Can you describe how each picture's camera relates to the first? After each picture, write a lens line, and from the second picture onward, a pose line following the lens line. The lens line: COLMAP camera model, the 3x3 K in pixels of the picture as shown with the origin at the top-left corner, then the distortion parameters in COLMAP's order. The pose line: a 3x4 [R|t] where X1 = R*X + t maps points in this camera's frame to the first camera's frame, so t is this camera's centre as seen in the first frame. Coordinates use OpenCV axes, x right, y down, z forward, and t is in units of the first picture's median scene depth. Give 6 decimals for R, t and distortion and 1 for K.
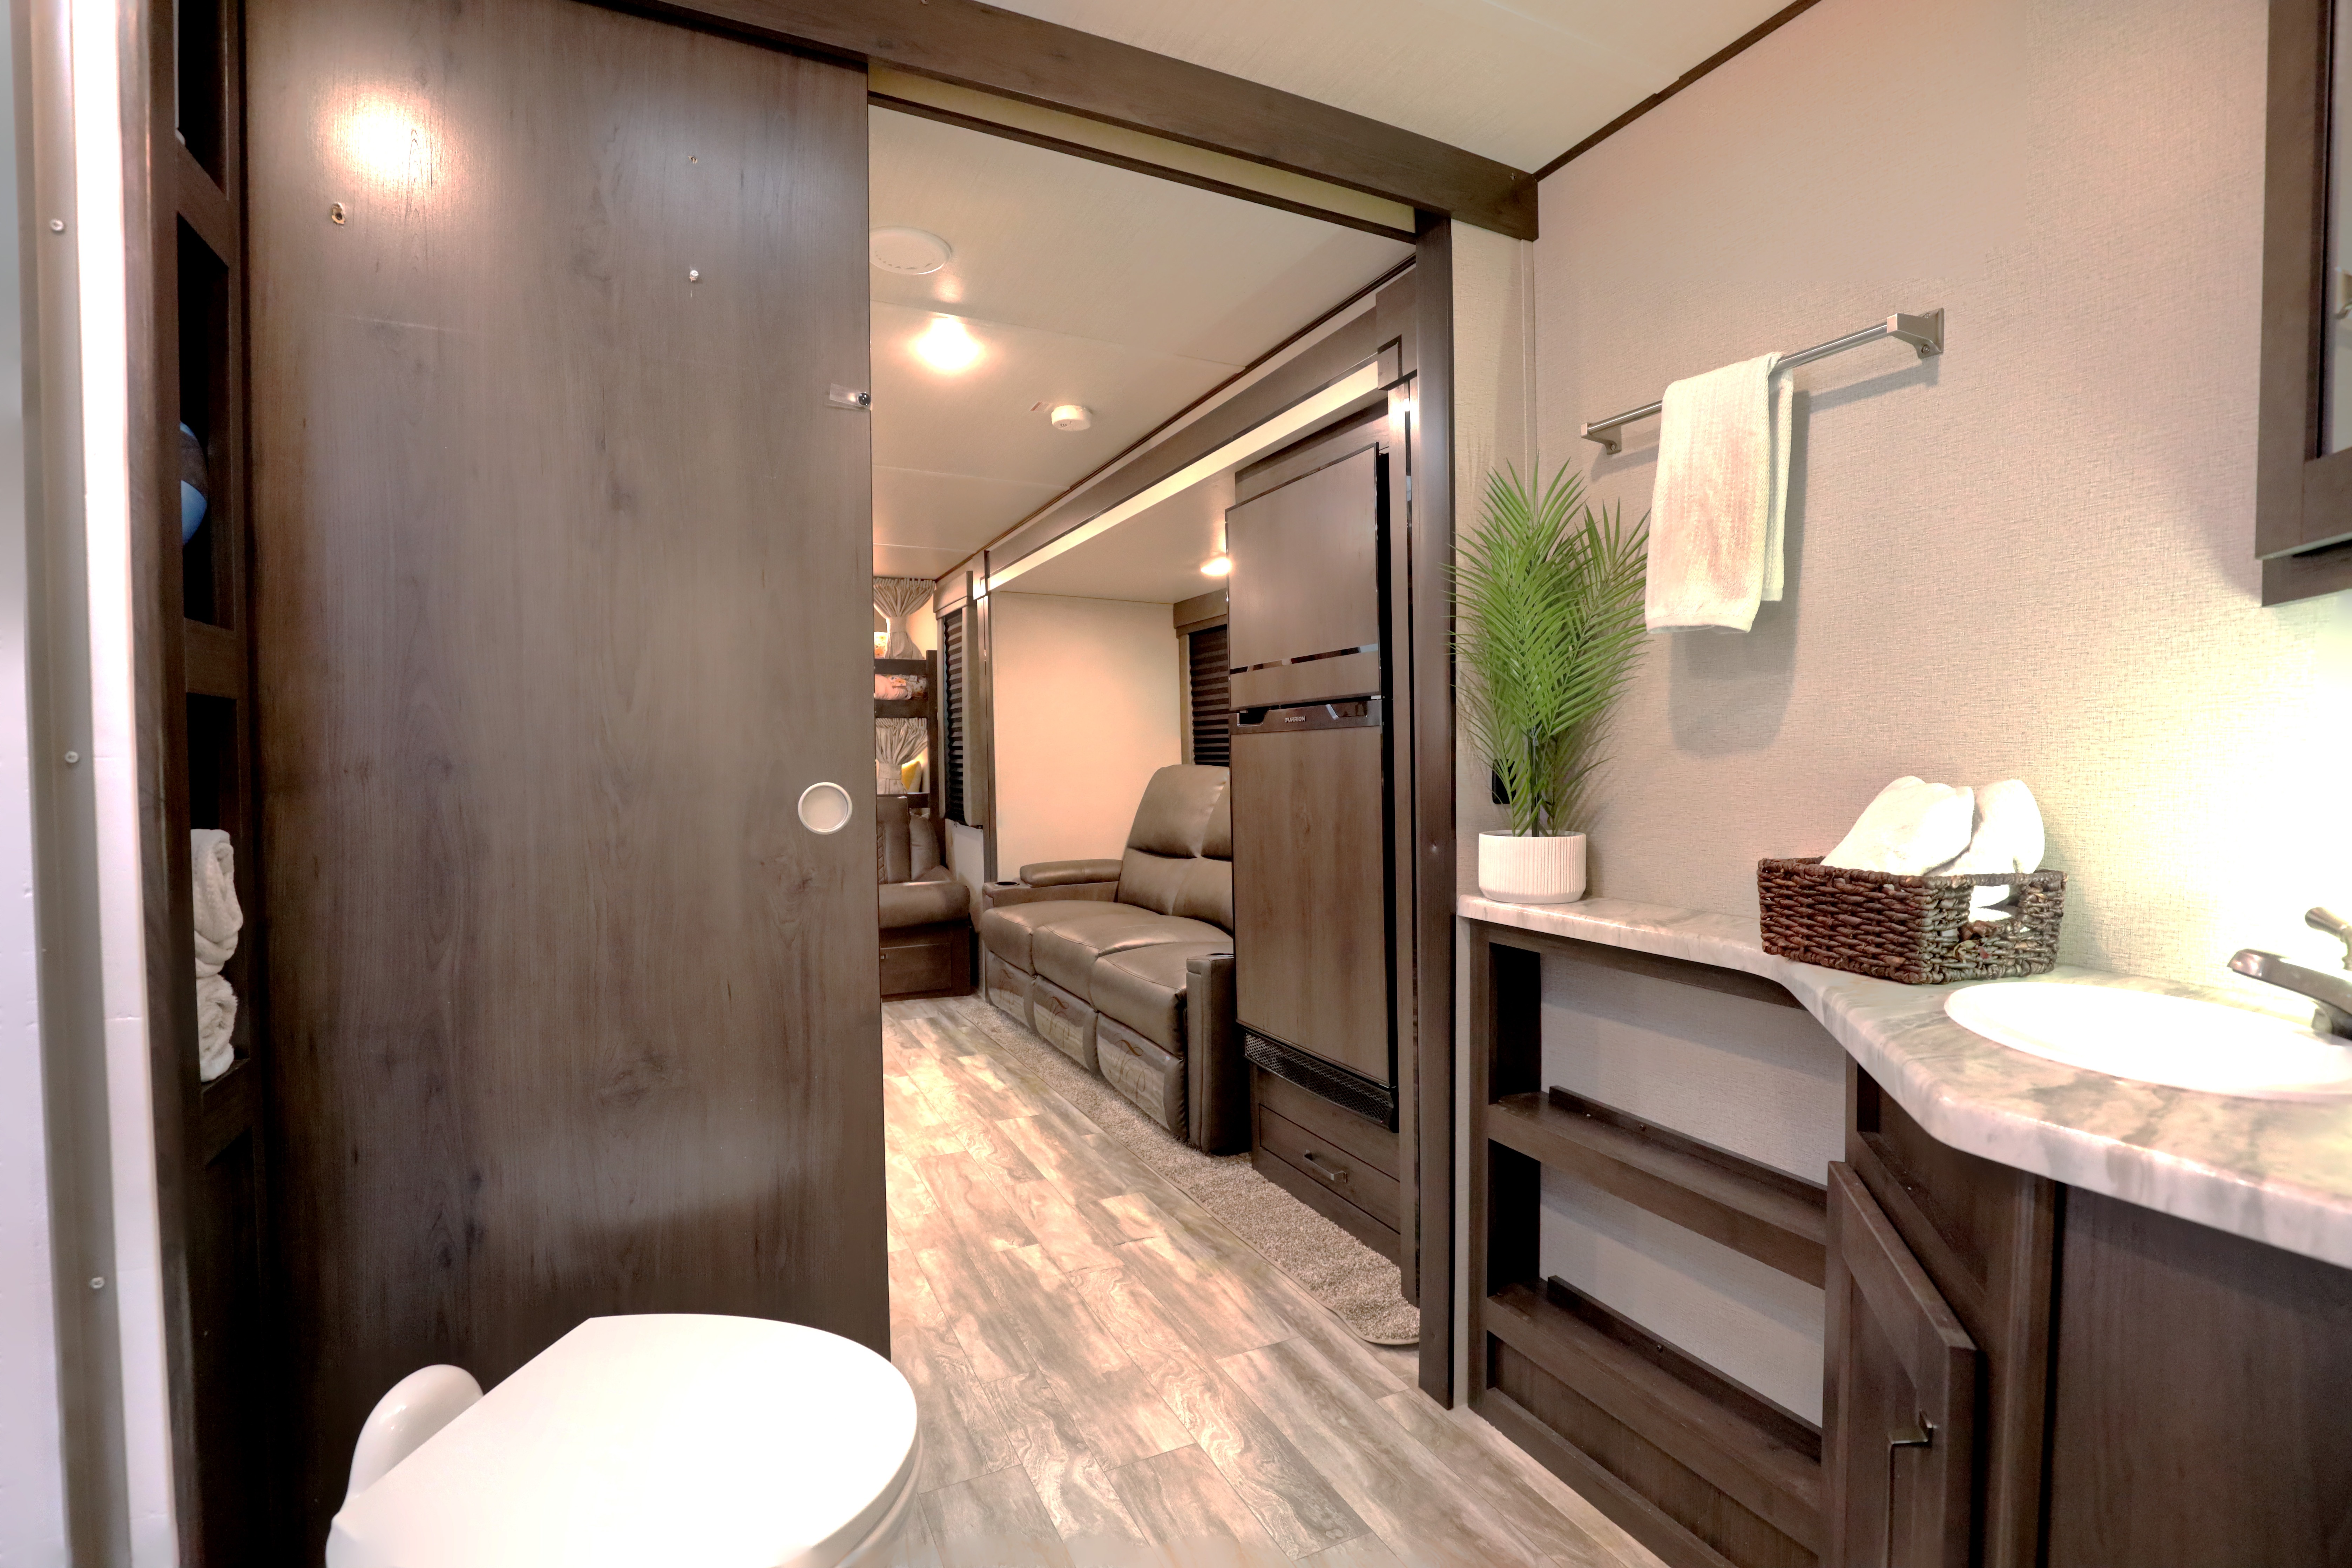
lens RADIAL K [[1079.1, 0, 1191.9], [0, 1079.1, 790.8], [0, 0, 1]] dist [-0.021943, 0.003261]
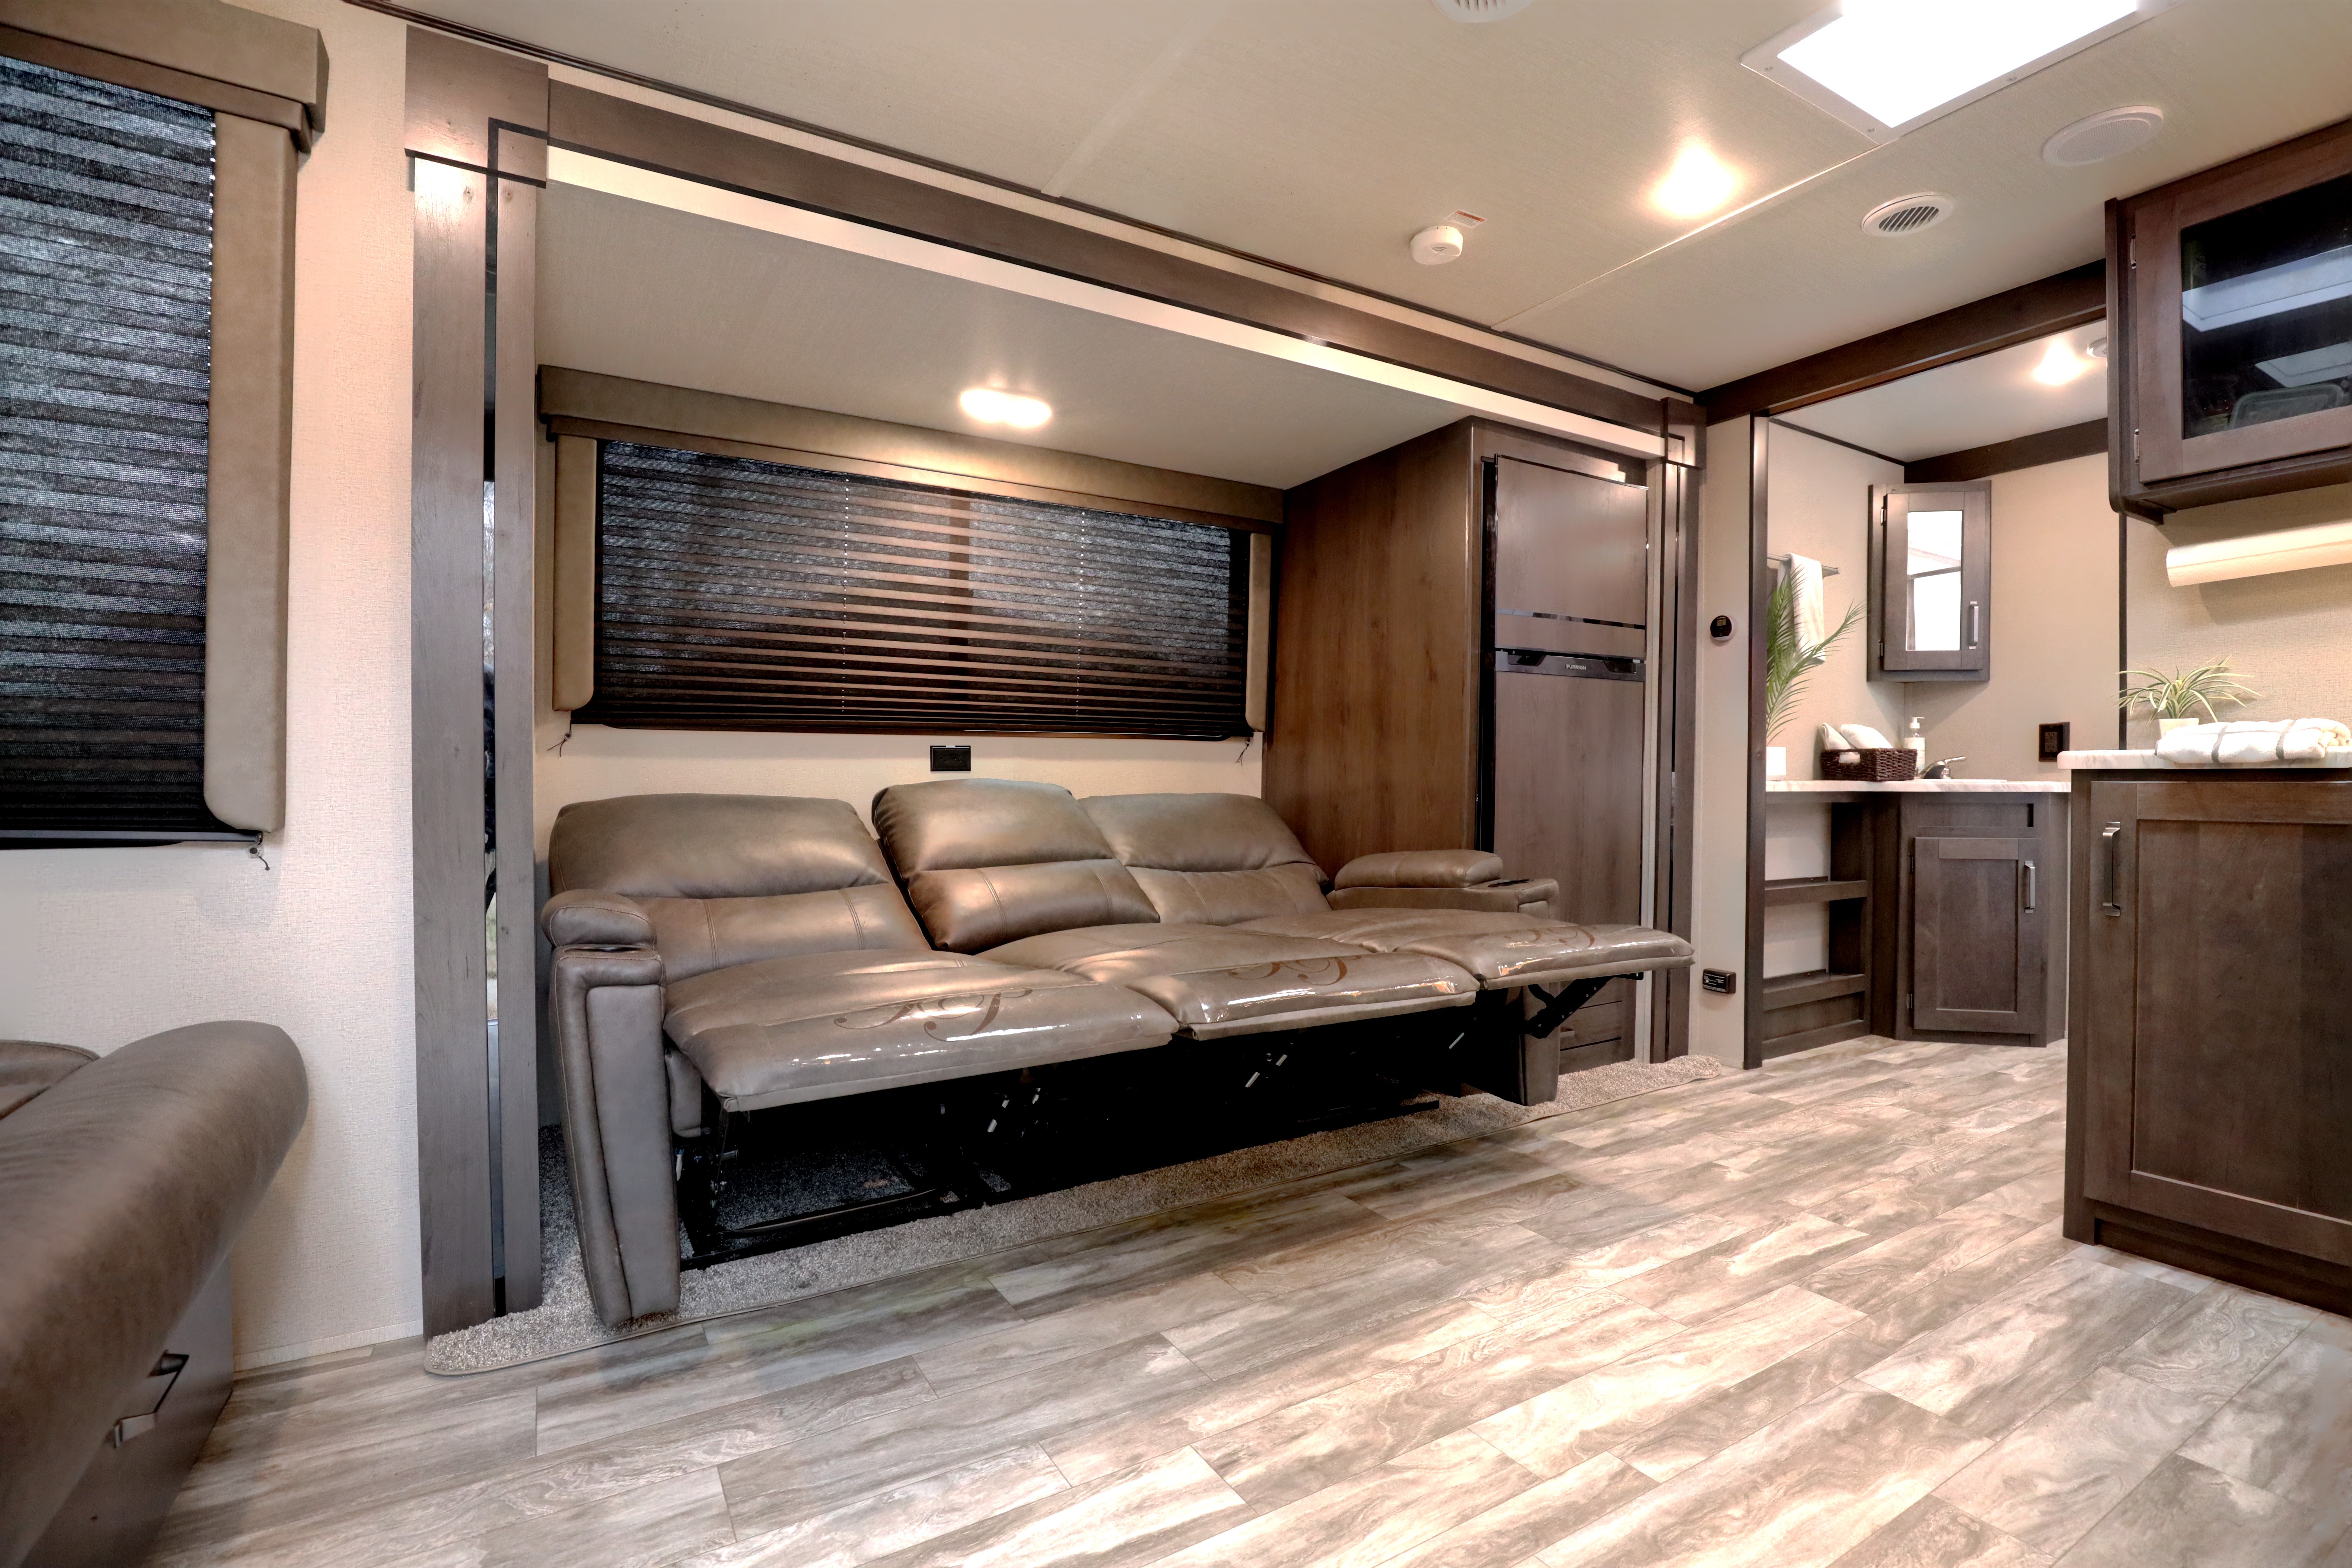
lens RADIAL K [[1079.2, 0, 1210.3], [0, 1079.2, 786.4], [0, 0, 1]] dist [-0.021943, 0.003261]
pose [[-0.099797, -0.009862, 0.994959, -1.151519], [0.020698, 0.999714, 0.011985, 0.048481], [-0.994793, 0.021790, -0.099565, 1.641347]]
